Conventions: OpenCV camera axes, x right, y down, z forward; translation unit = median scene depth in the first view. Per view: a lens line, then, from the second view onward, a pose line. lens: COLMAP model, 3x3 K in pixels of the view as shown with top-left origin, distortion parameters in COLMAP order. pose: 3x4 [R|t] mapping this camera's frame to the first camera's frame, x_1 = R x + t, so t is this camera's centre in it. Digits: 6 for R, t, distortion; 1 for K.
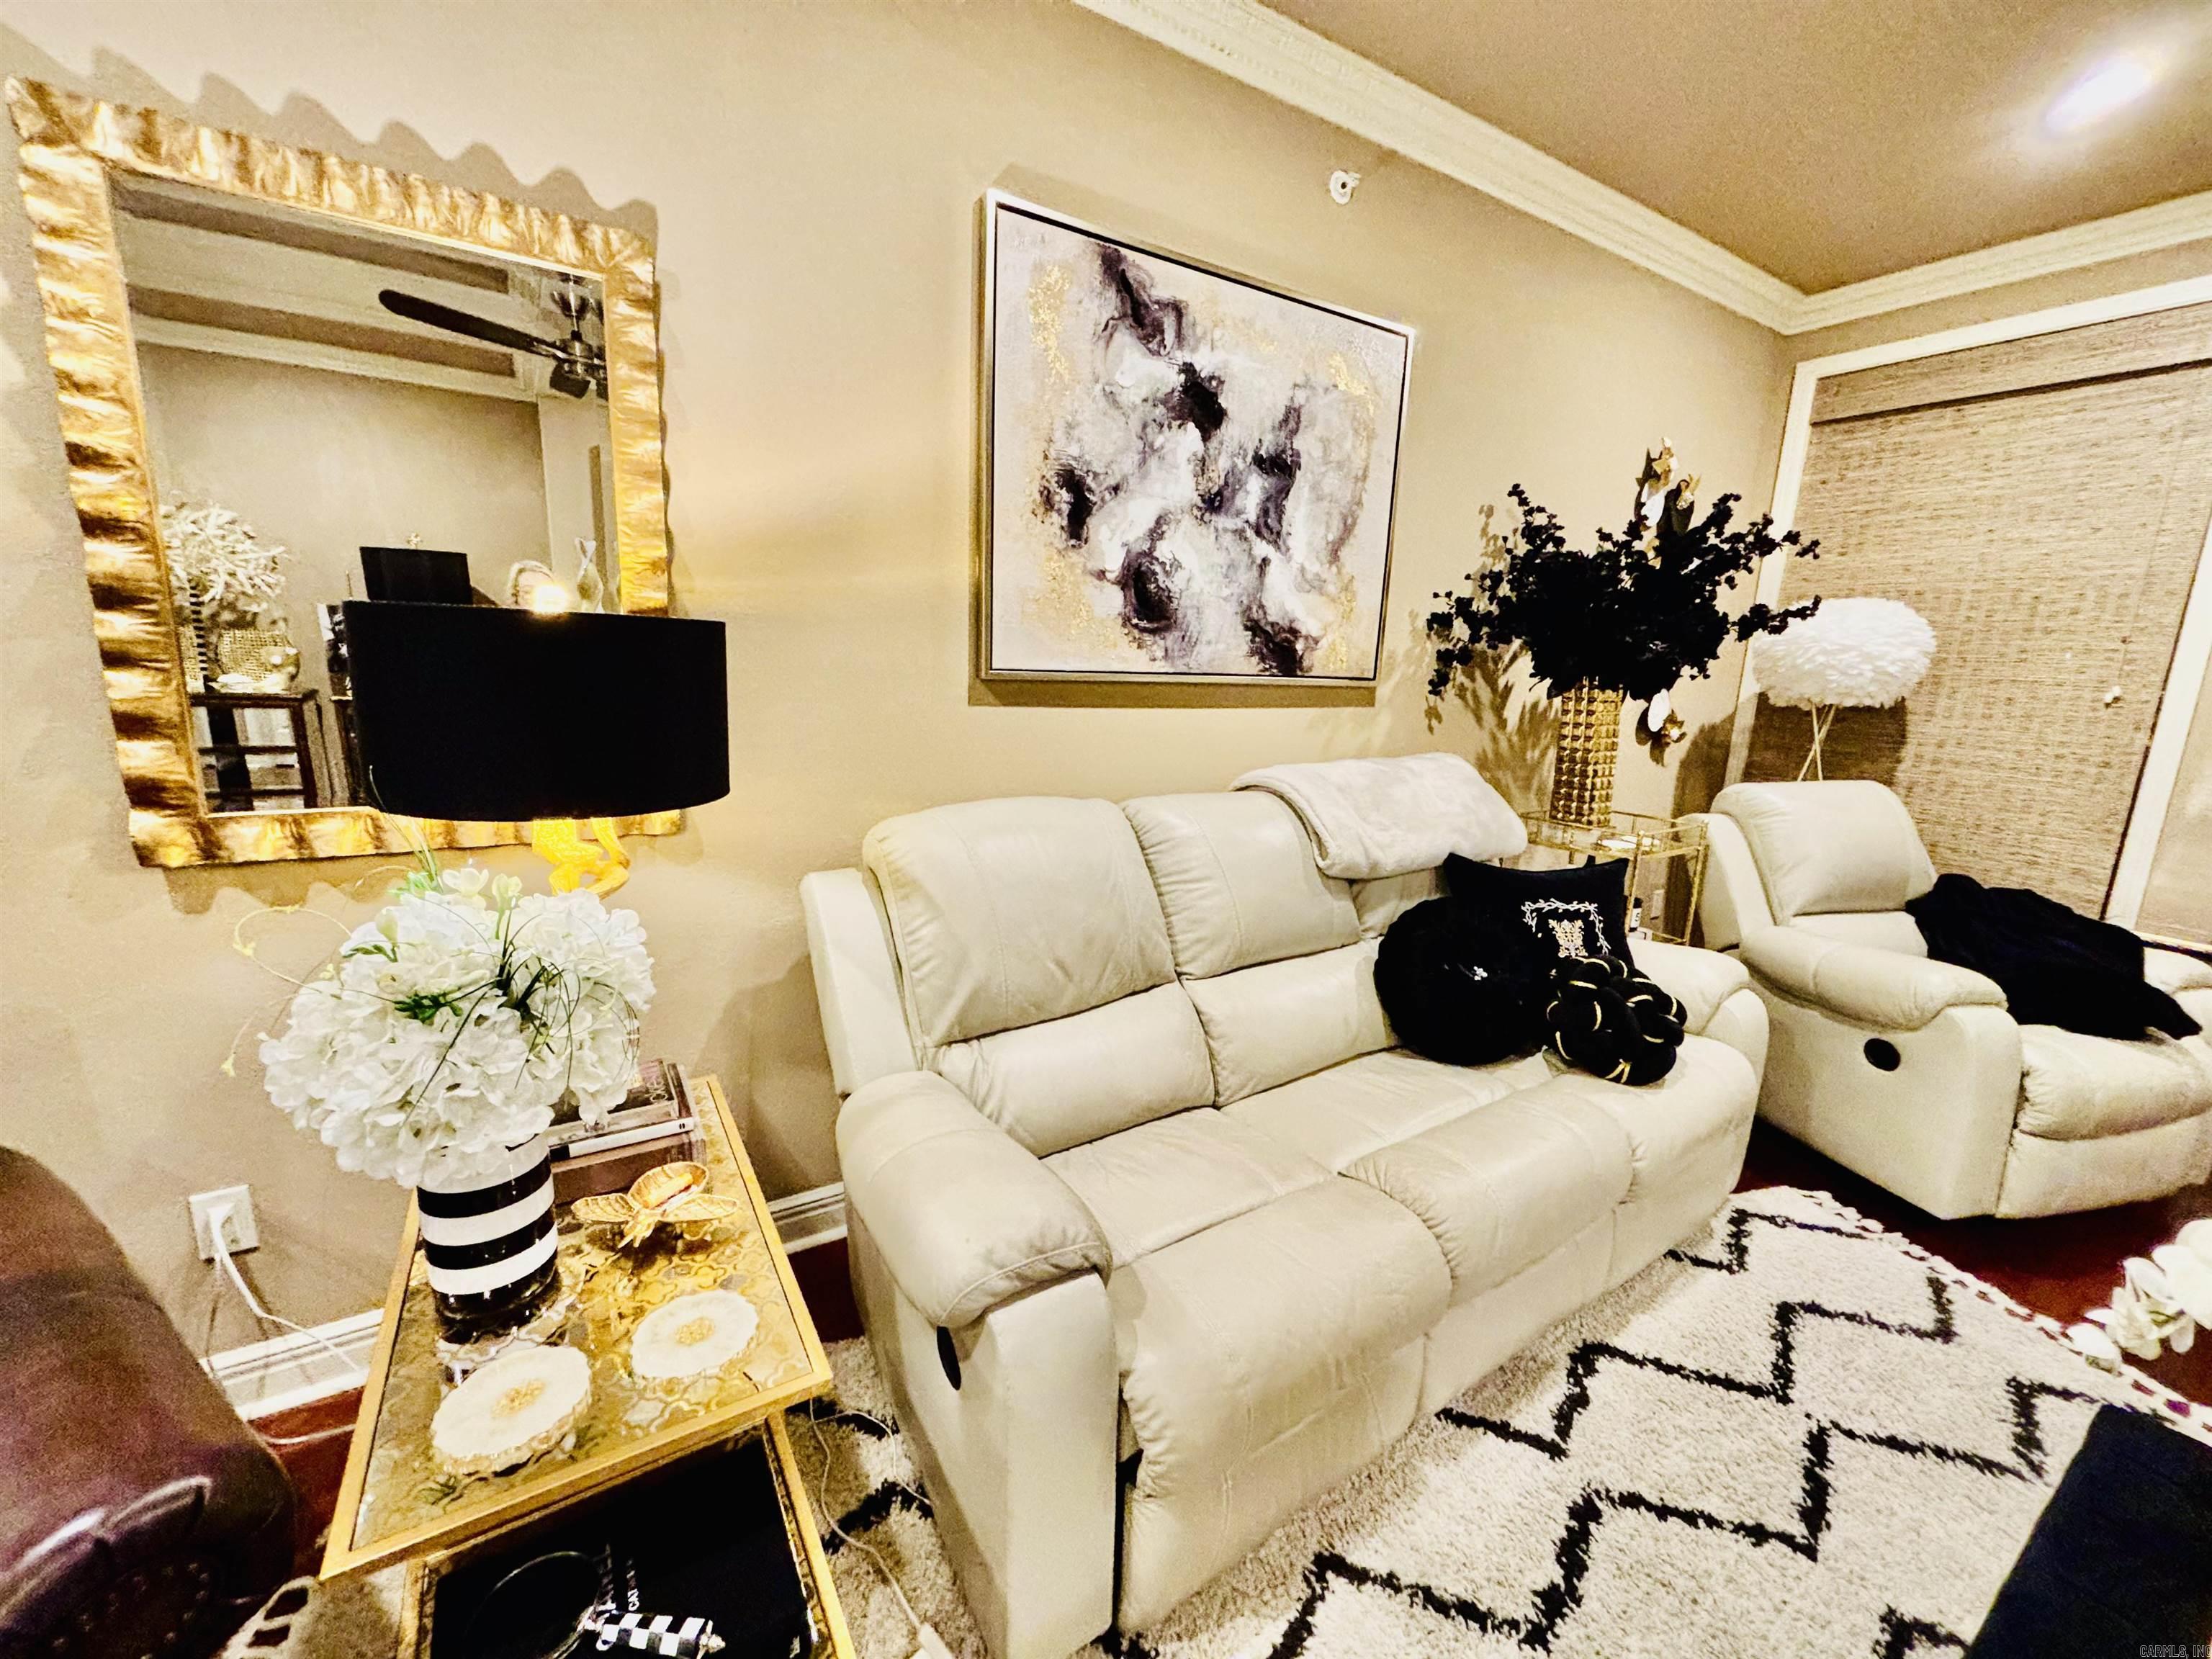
lens RADIAL K [[882.7, 0, 1115.9], [0, 882.7, 832.7], [0, 0, 1]] dist [-0.003121, 0.001181]
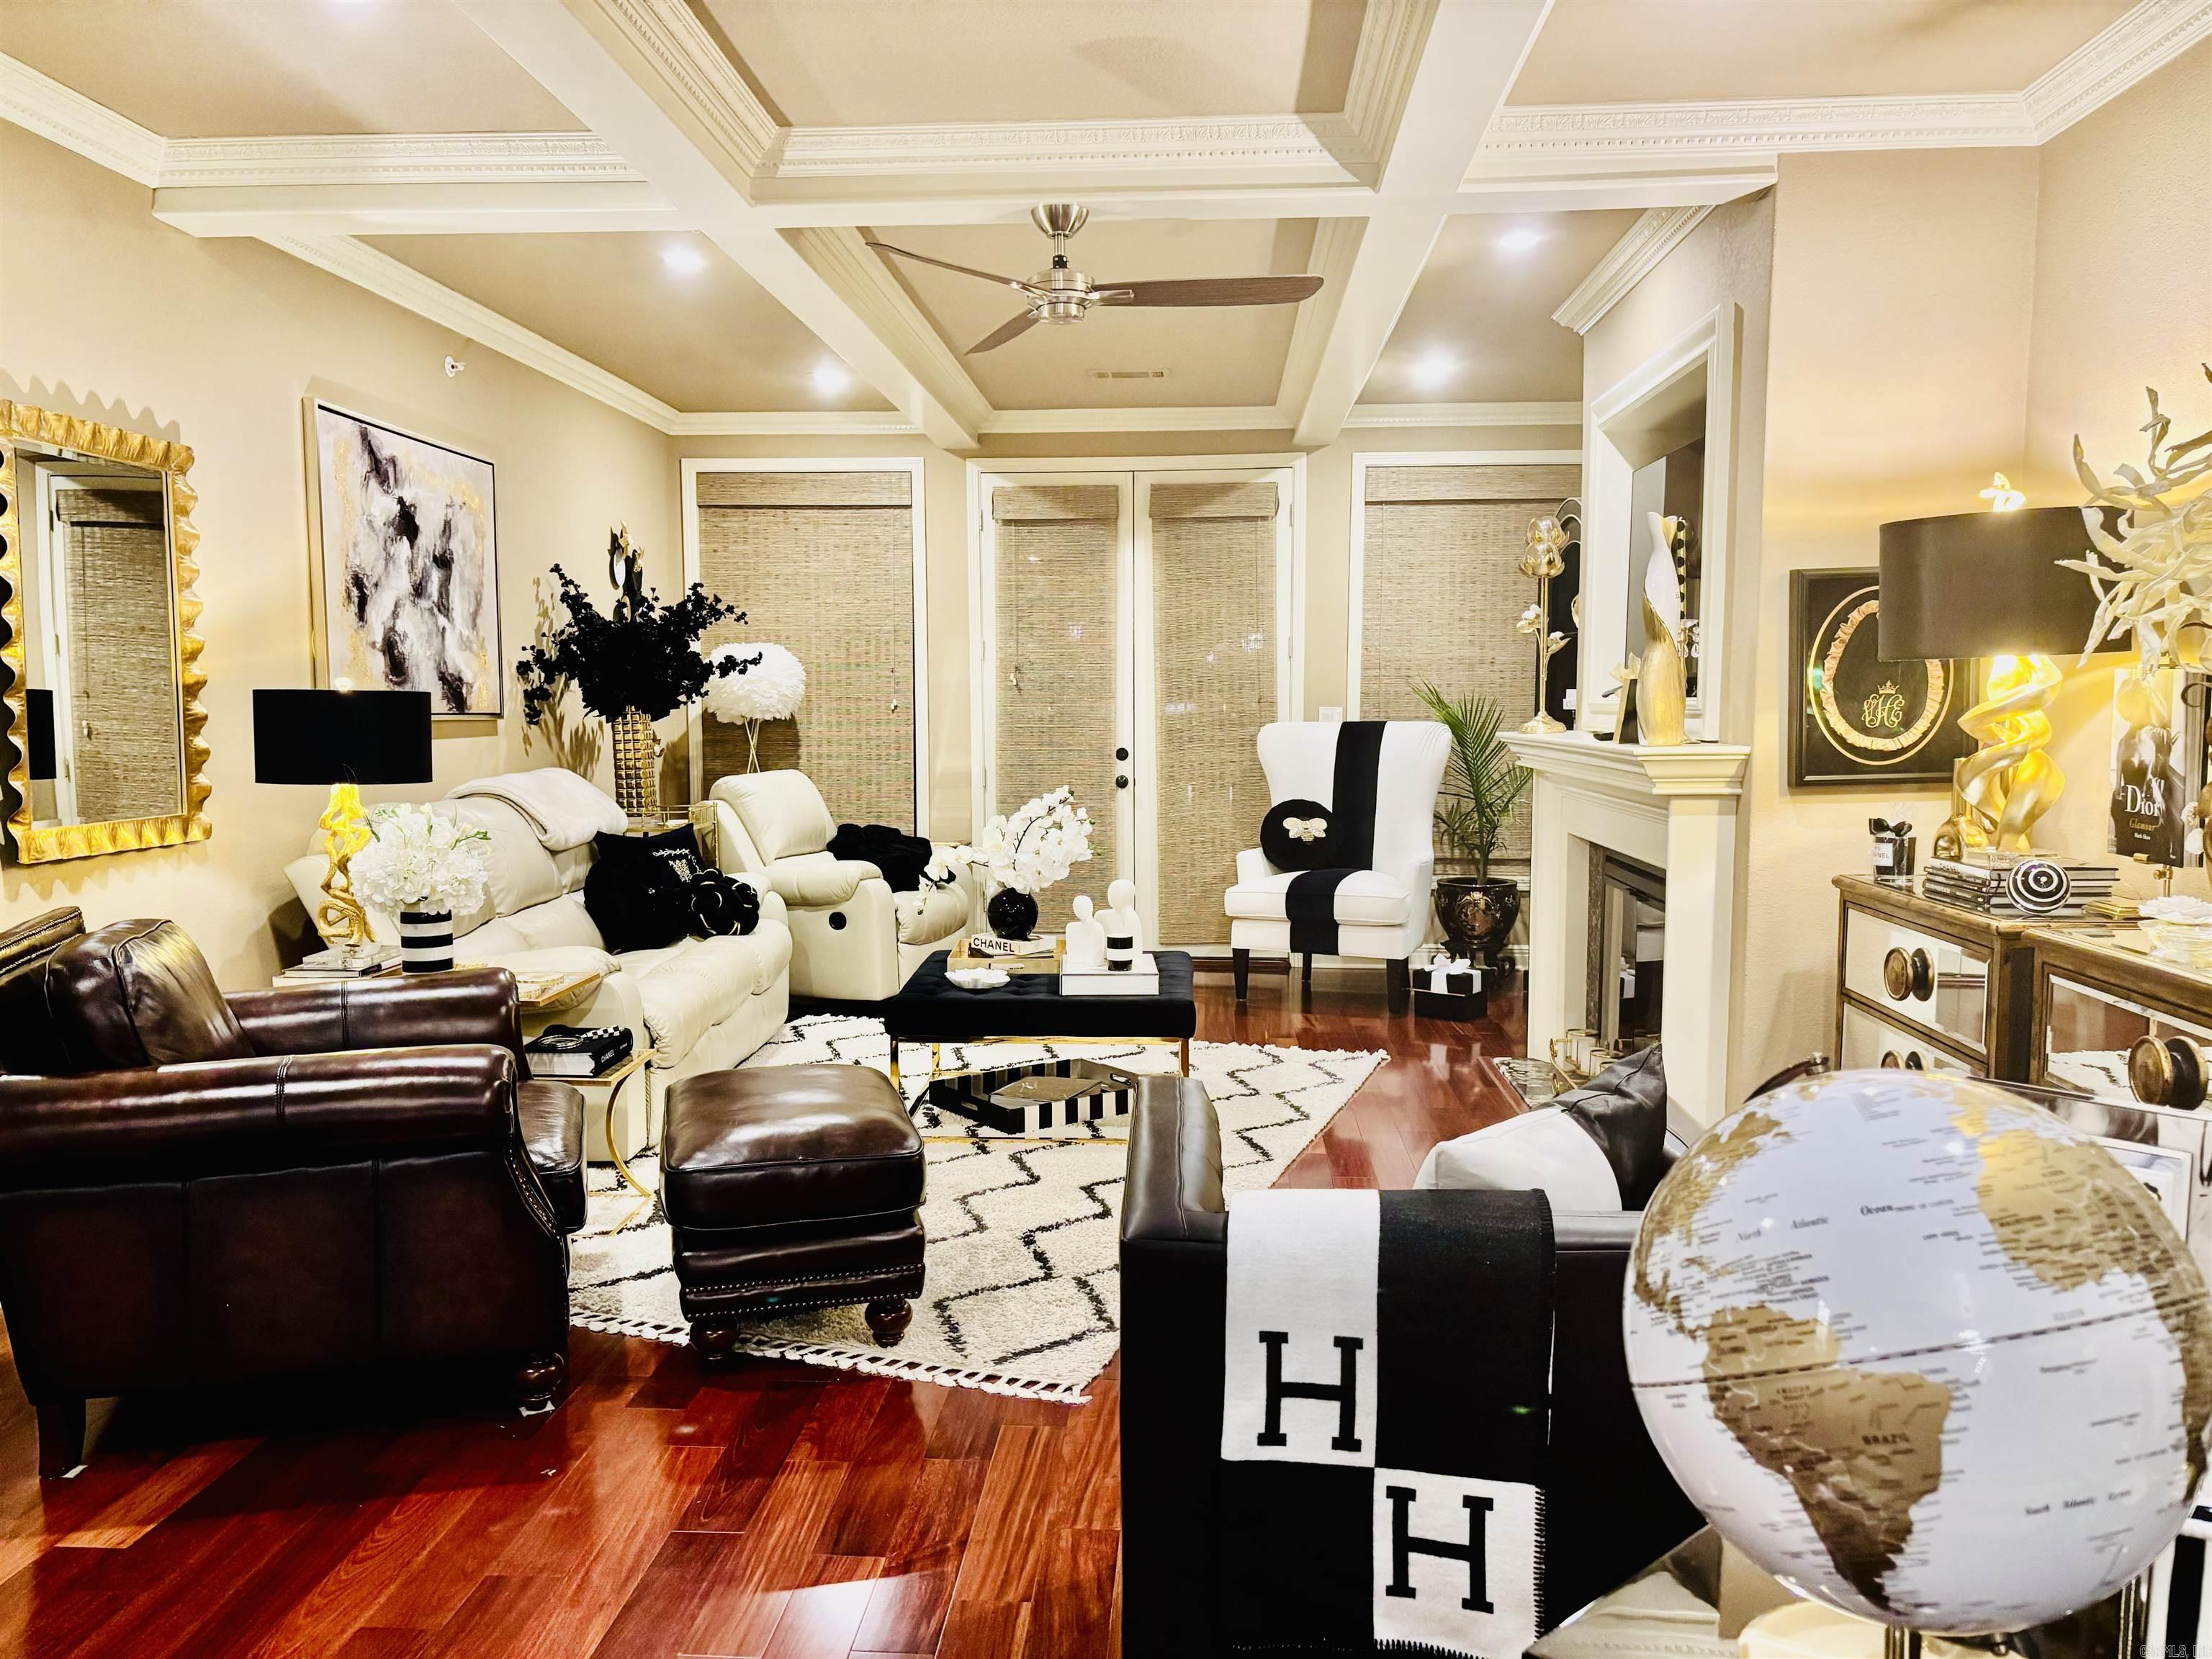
lens RADIAL K [[1666.4, 0, 1087.6], [0, 1666.4, 839.0], [0, 0, 1]] dist [0.014531, -0.005049]
pose [[0.585330, -0.103514, 0.804161, -1.315564], [0.184848, 0.982734, -0.008046, 0.203593], [-0.789443, 0.153357, 0.594358, -1.217247]]
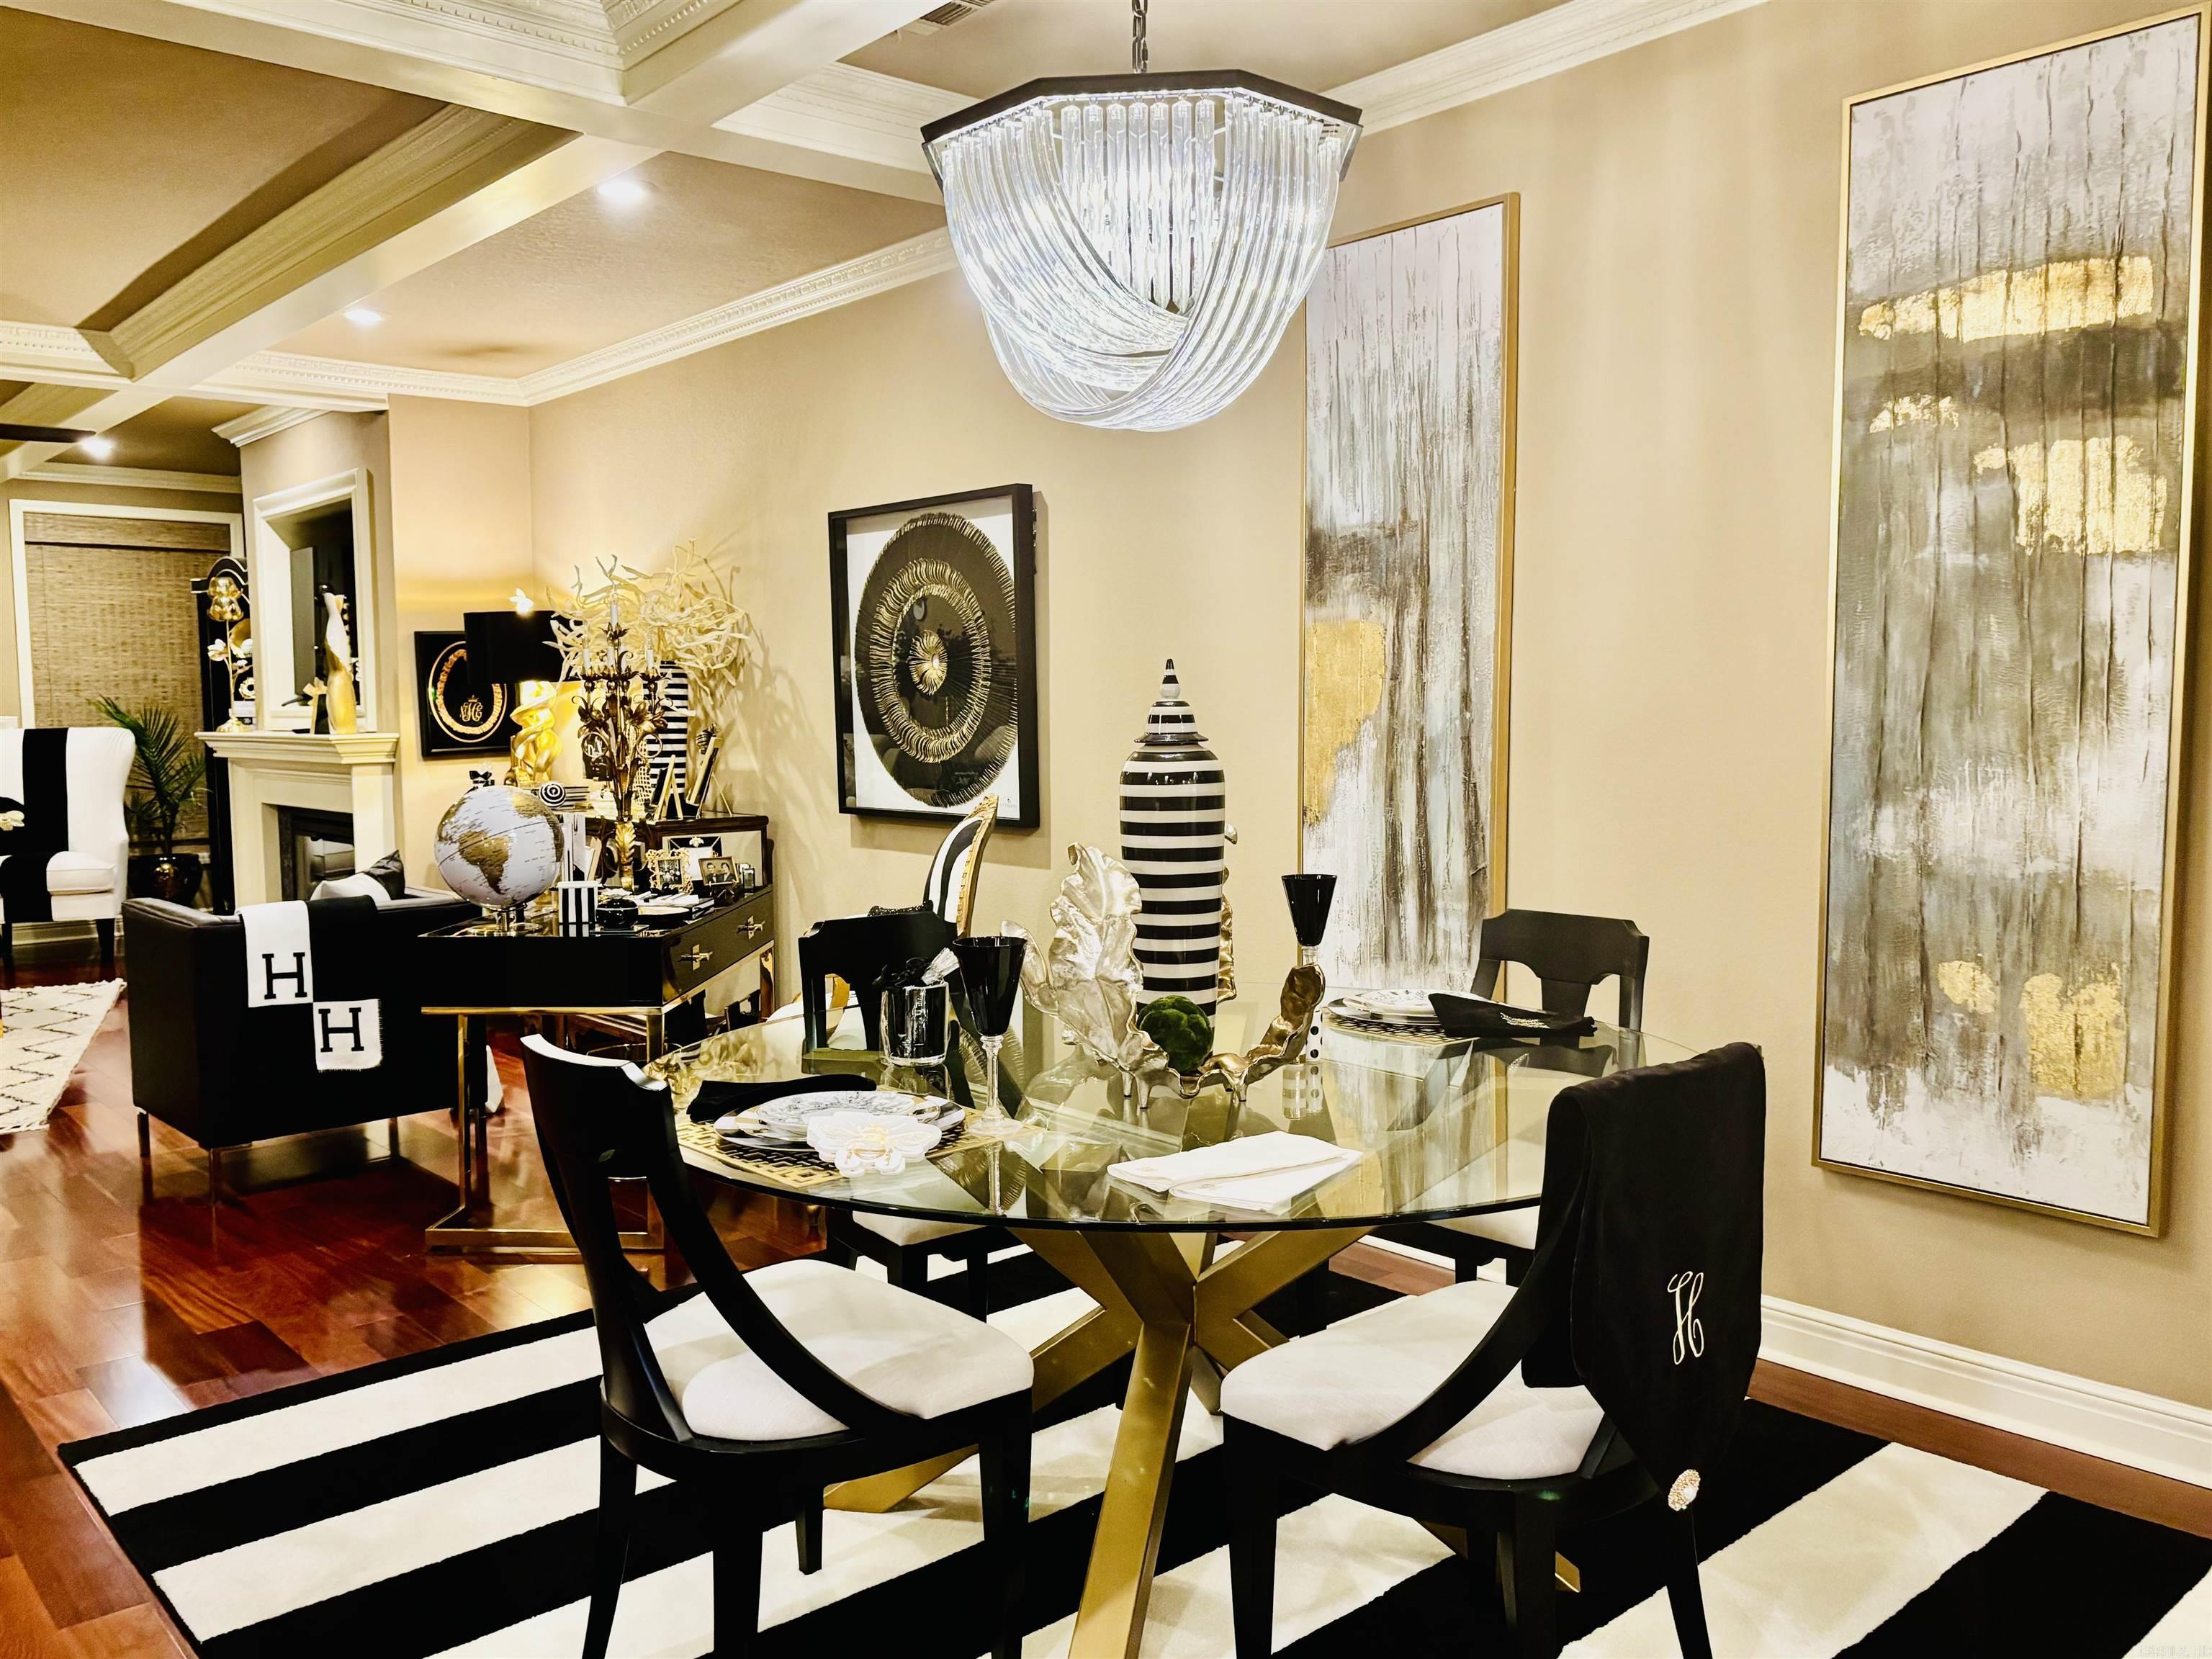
lens RADIAL K [[1749.8, 0, 1084.1], [0, 1749.8, 844.7], [0, 0, 1]] dist [0.037996, -0.023561]
pose [[-0.160850, -0.111919, 0.980613, -2.838767], [0.204317, 0.968252, 0.144023, 0.212590], [-0.965599, 0.223522, -0.132877, -1.468590]]
